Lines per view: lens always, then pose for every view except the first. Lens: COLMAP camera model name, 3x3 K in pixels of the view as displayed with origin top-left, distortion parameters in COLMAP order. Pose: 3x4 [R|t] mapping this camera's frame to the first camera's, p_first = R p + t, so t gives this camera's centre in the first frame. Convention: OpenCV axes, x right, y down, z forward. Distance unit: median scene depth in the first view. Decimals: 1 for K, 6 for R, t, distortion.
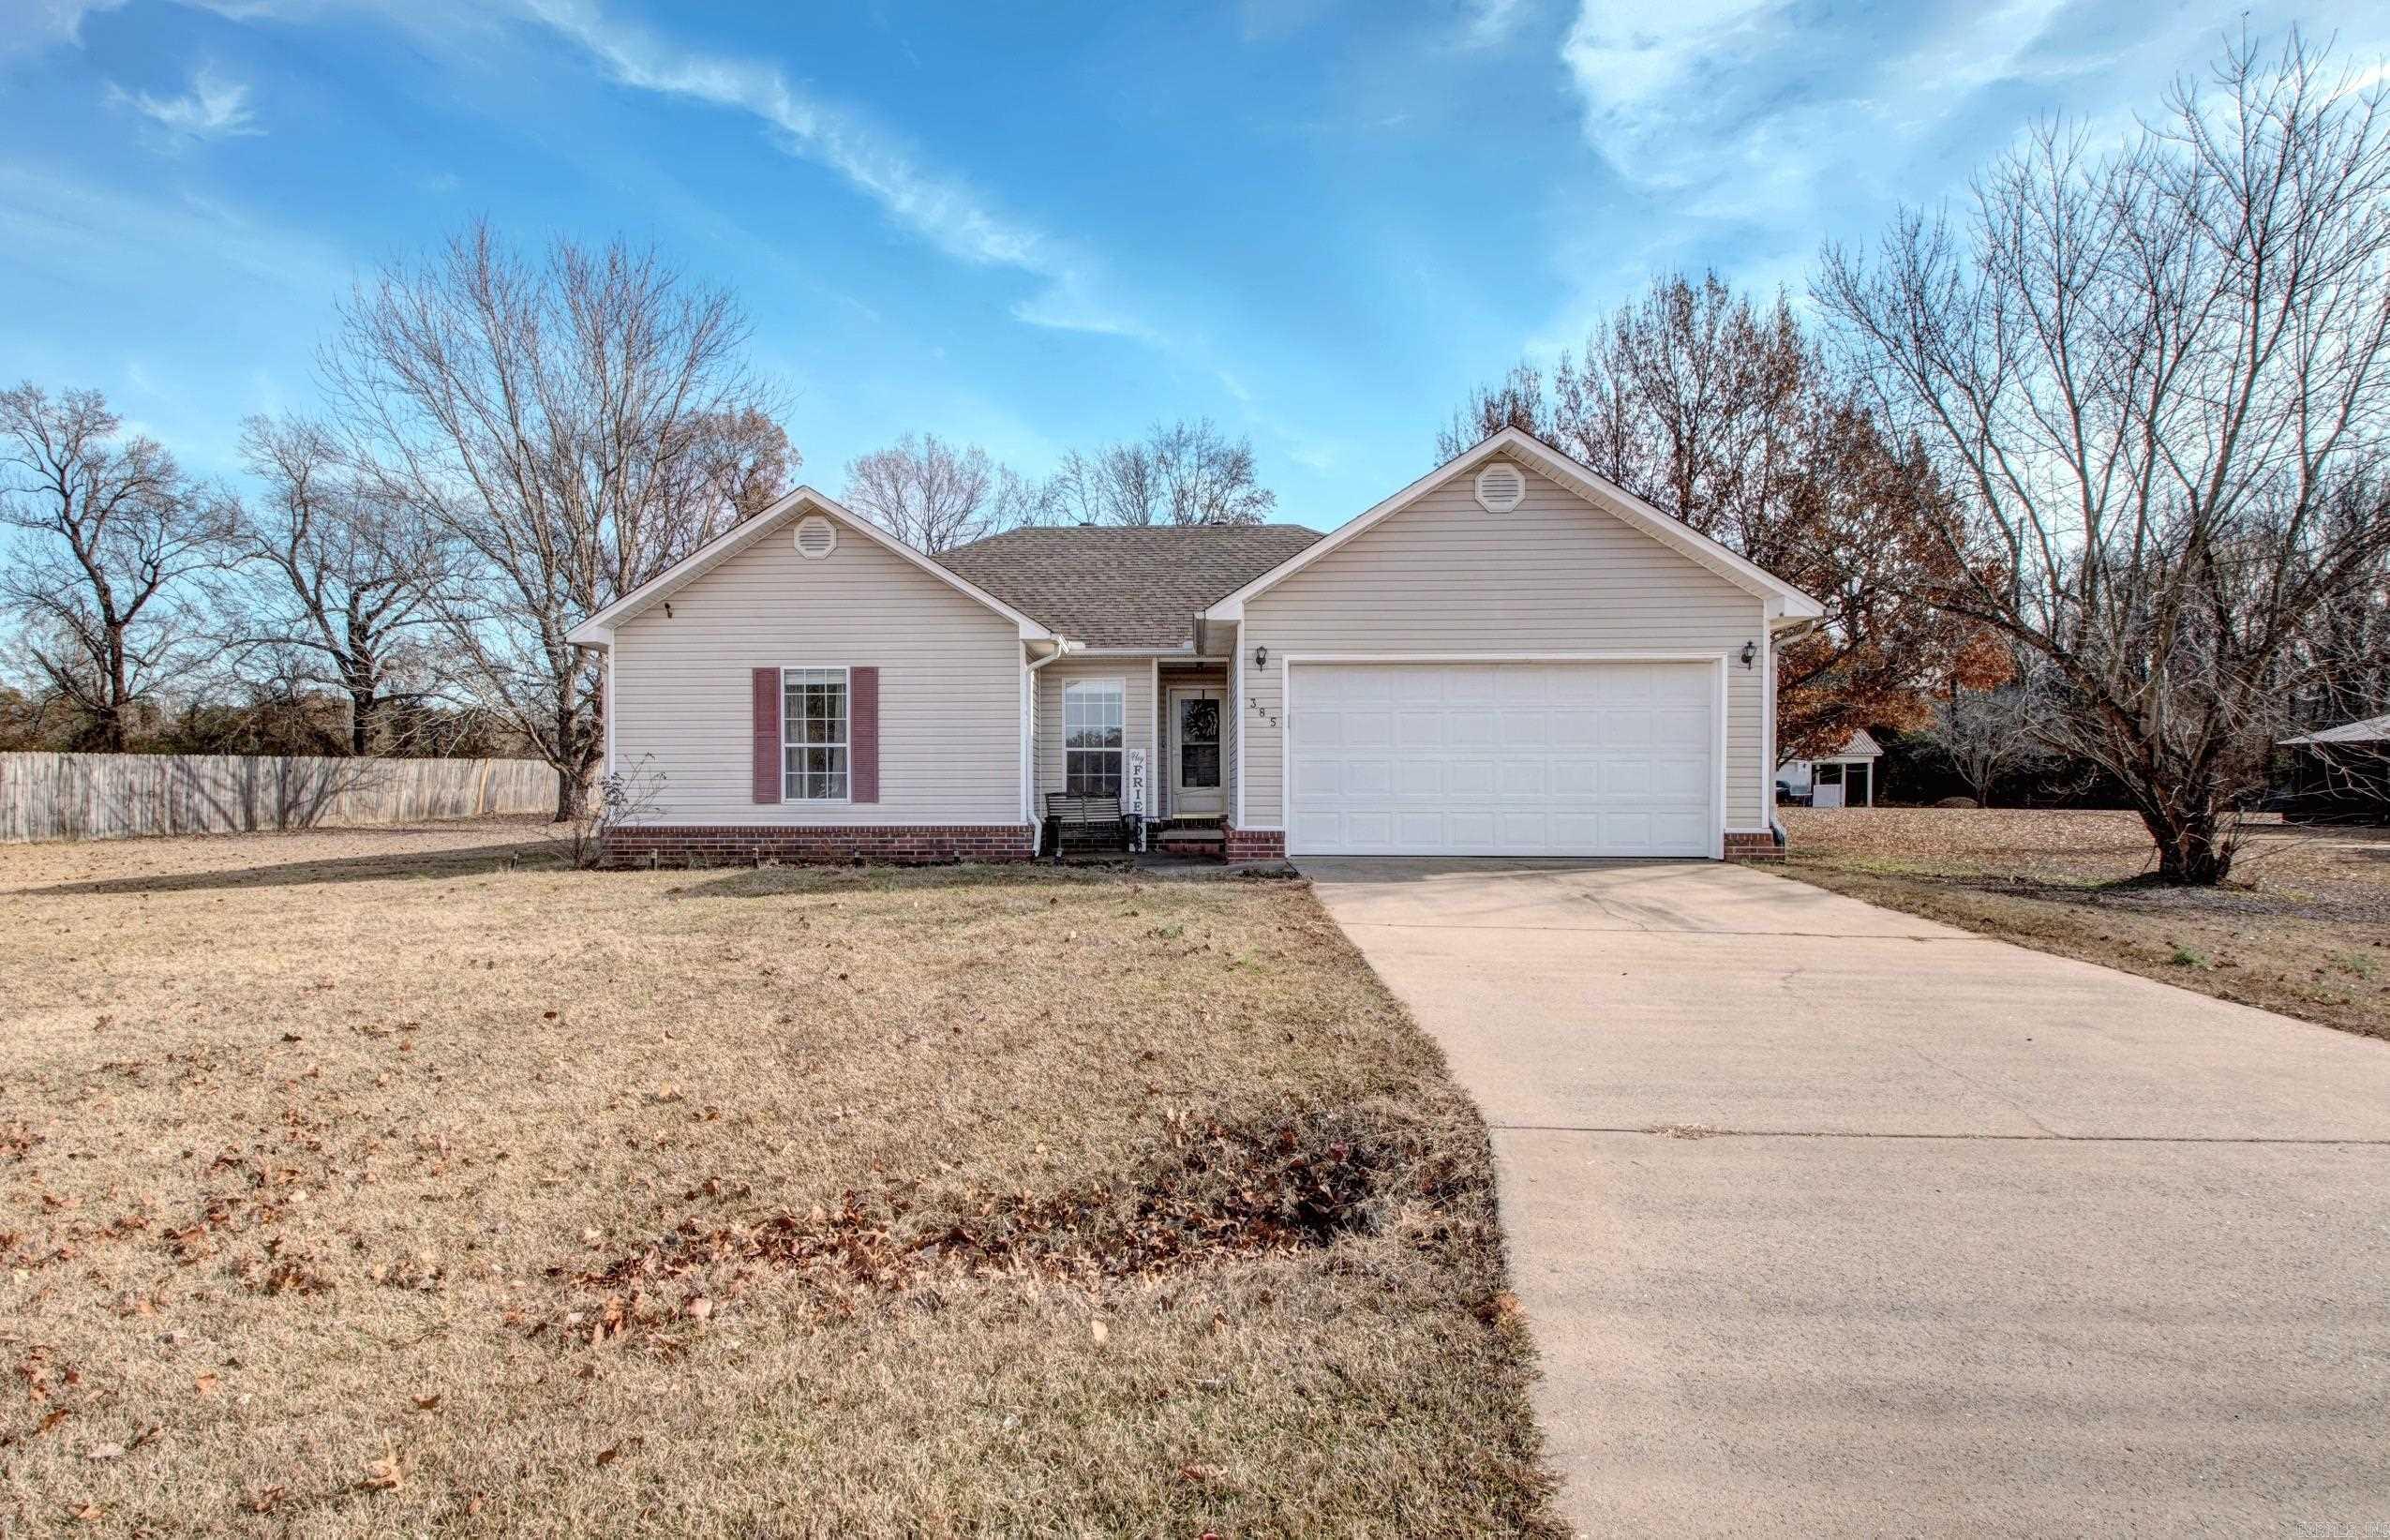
lens RADIAL K [[1156.7, 0, 1194.7], [0, 1156.7, 816.9], [0, 0, 1]] dist [0.016458, -0.030354]
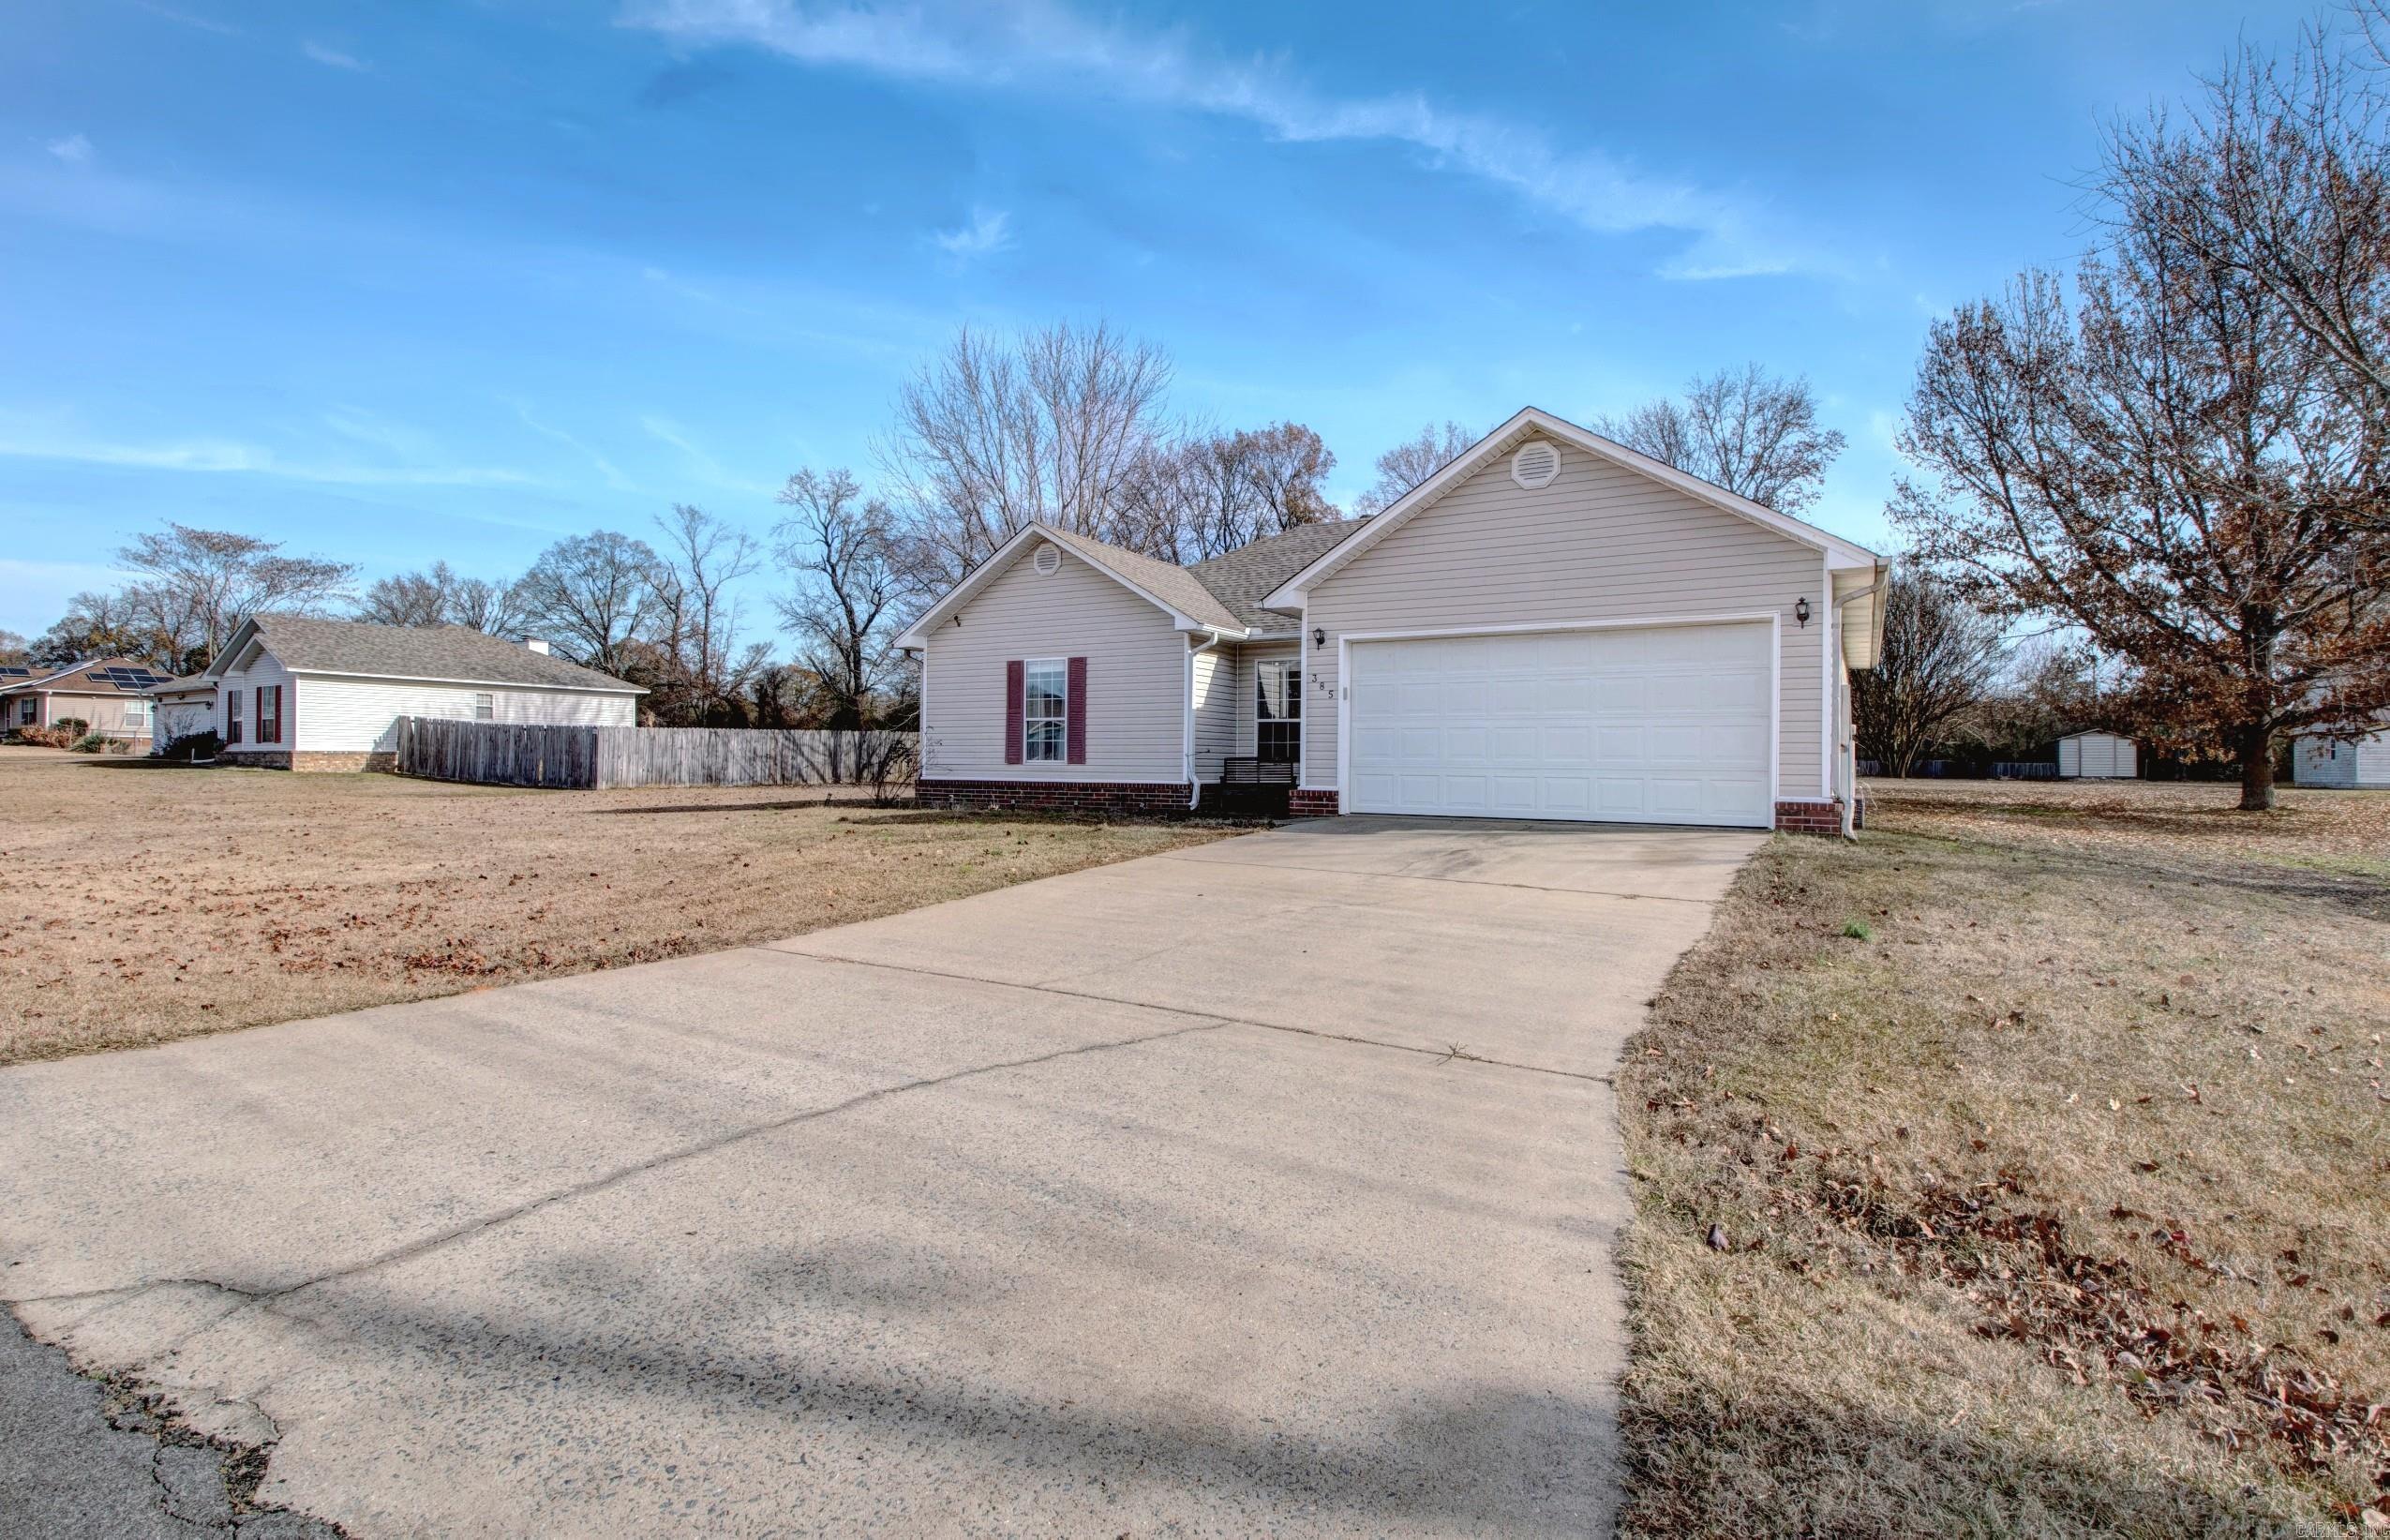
lens RADIAL K [[1122.6, 0, 1196.1], [0, 1122.6, 761.5], [0, 0, 1]] dist [0.017052, -0.029345]
pose [[0.884534, 0.007234, -0.466419, 0.294300], [-0.018042, 0.999662, -0.018710, 0.004178], [0.466126, 0.024965, 0.884366, -0.018842]]
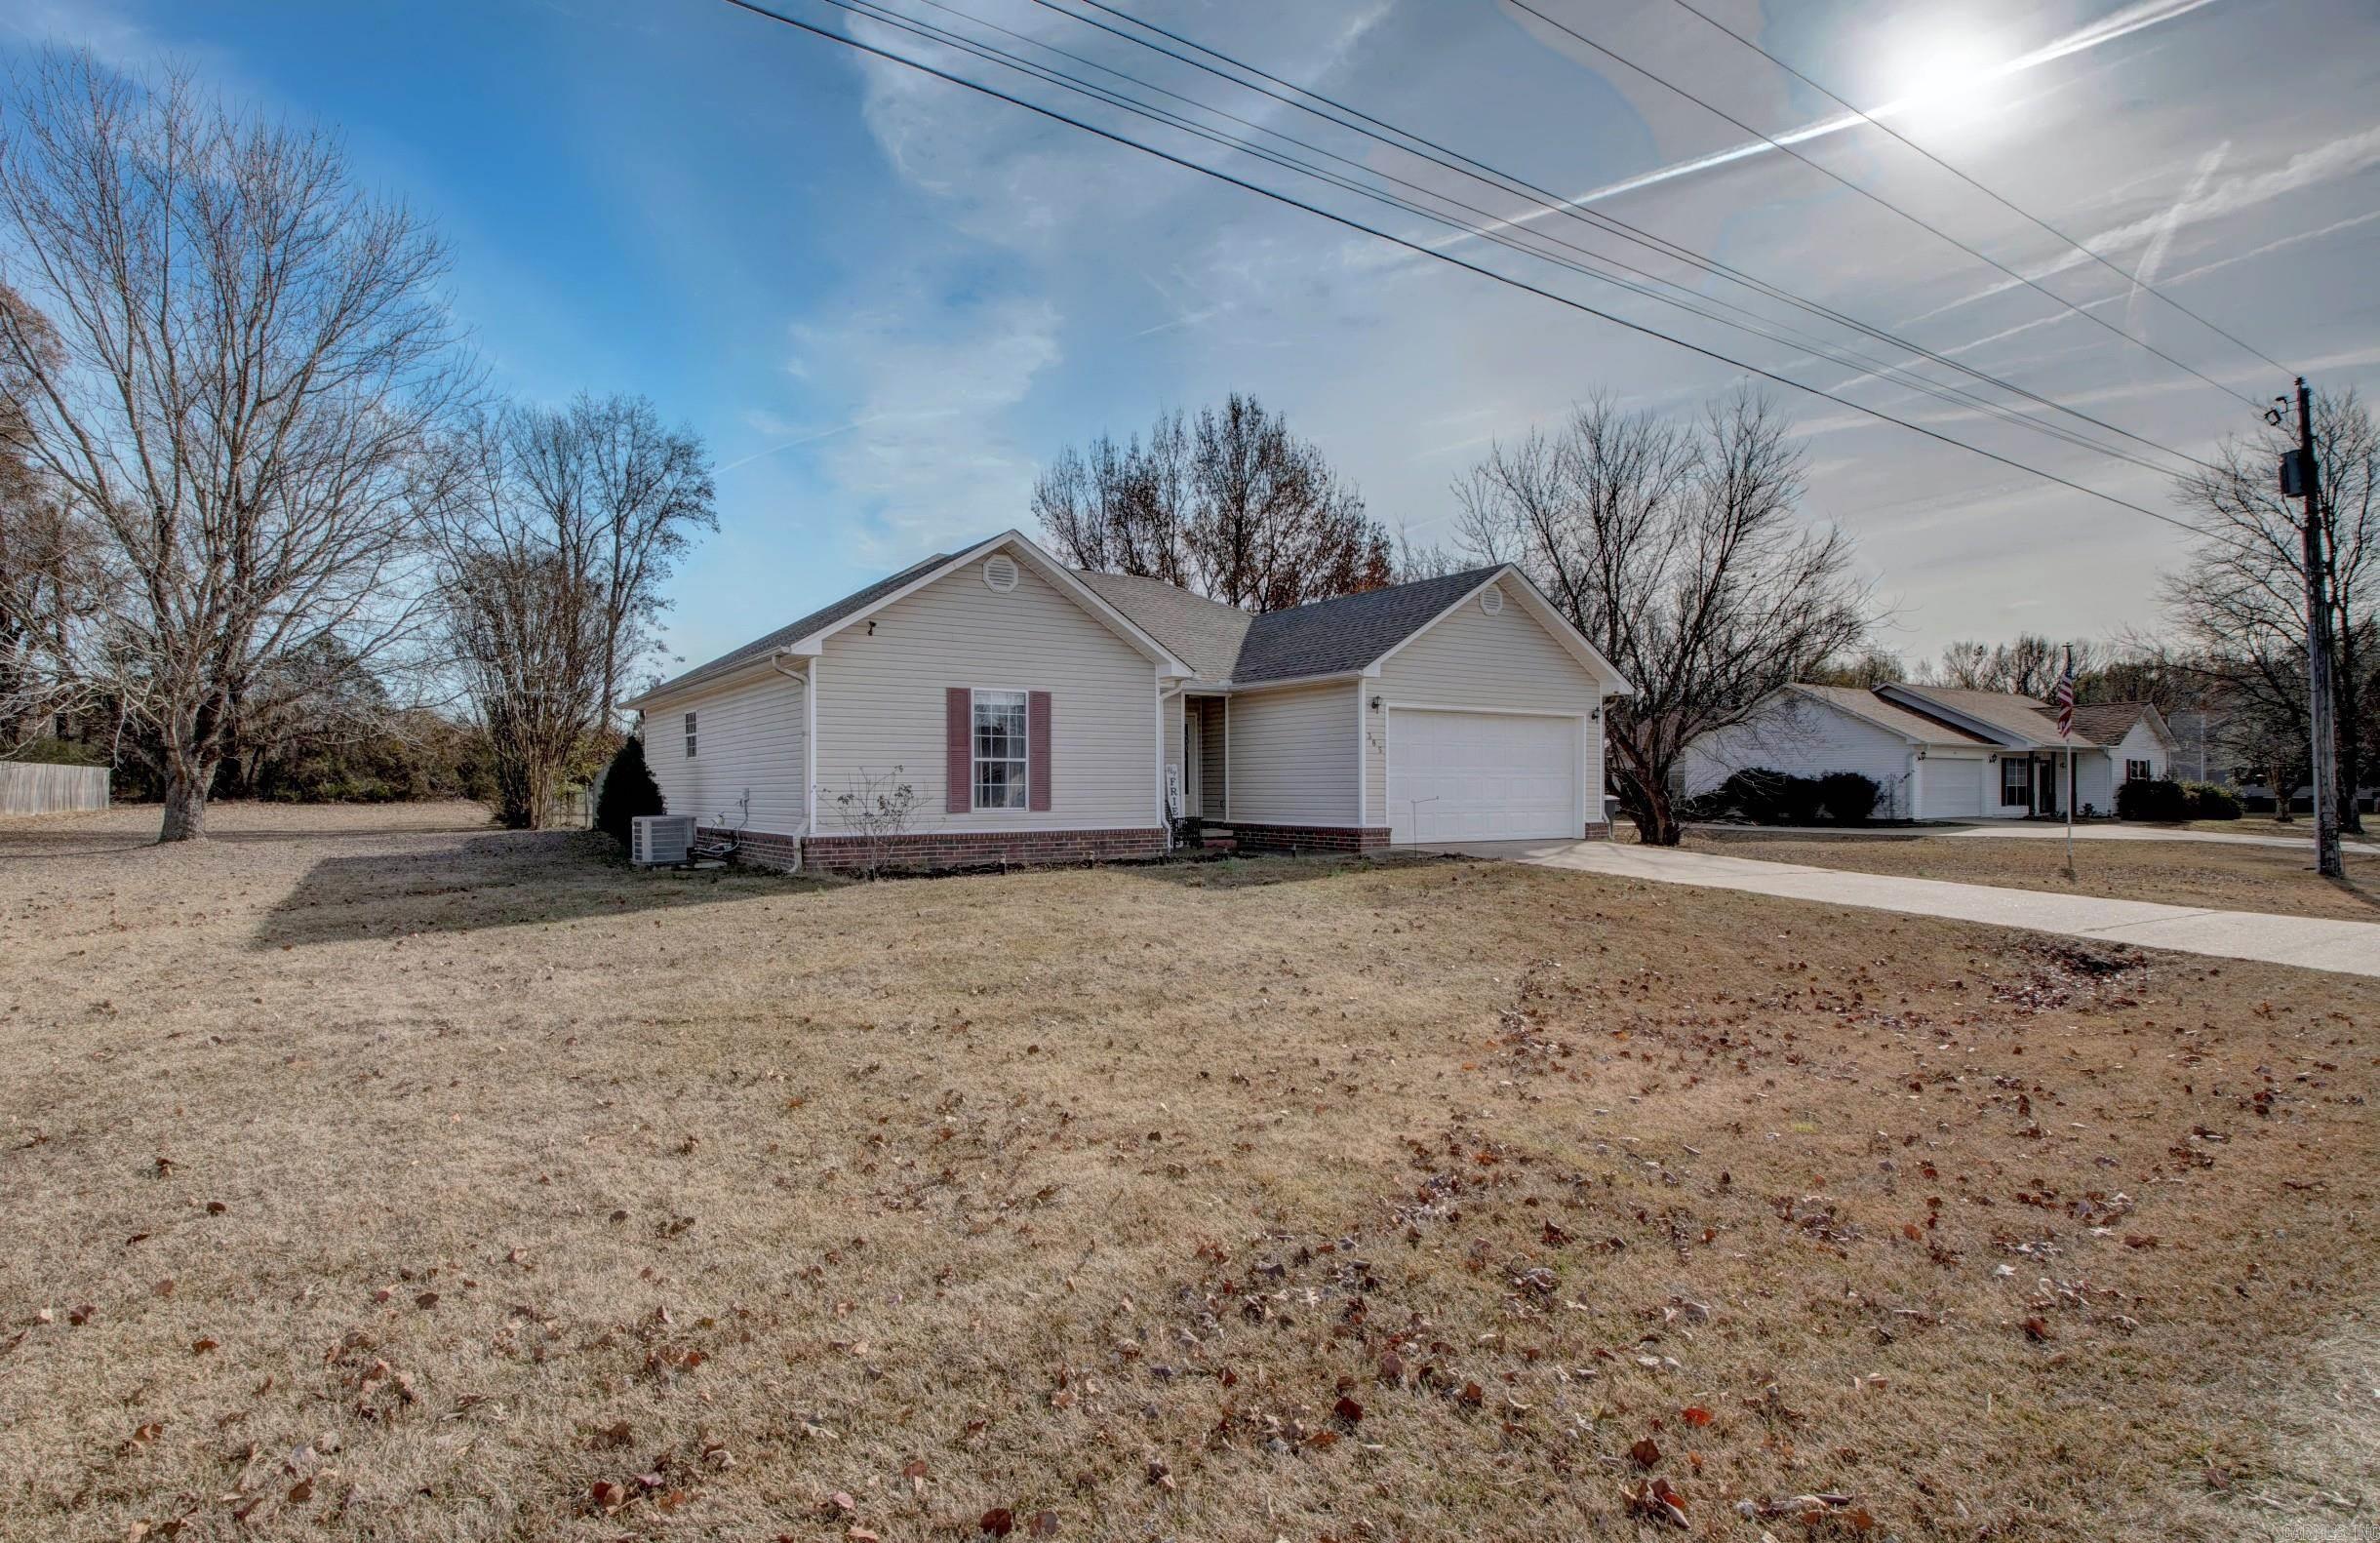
lens RADIAL K [[1117.8, 0, 1191.1], [0, 1117.8, 763.0], [0, 0, 1]] dist [0.017052, -0.029345]
pose [[0.816590, 0.012647, 0.577080, -0.579076], [0.018691, 0.998656, -0.048335, -0.002452], [-0.576916, 0.050256, 0.815256, 0.014769]]
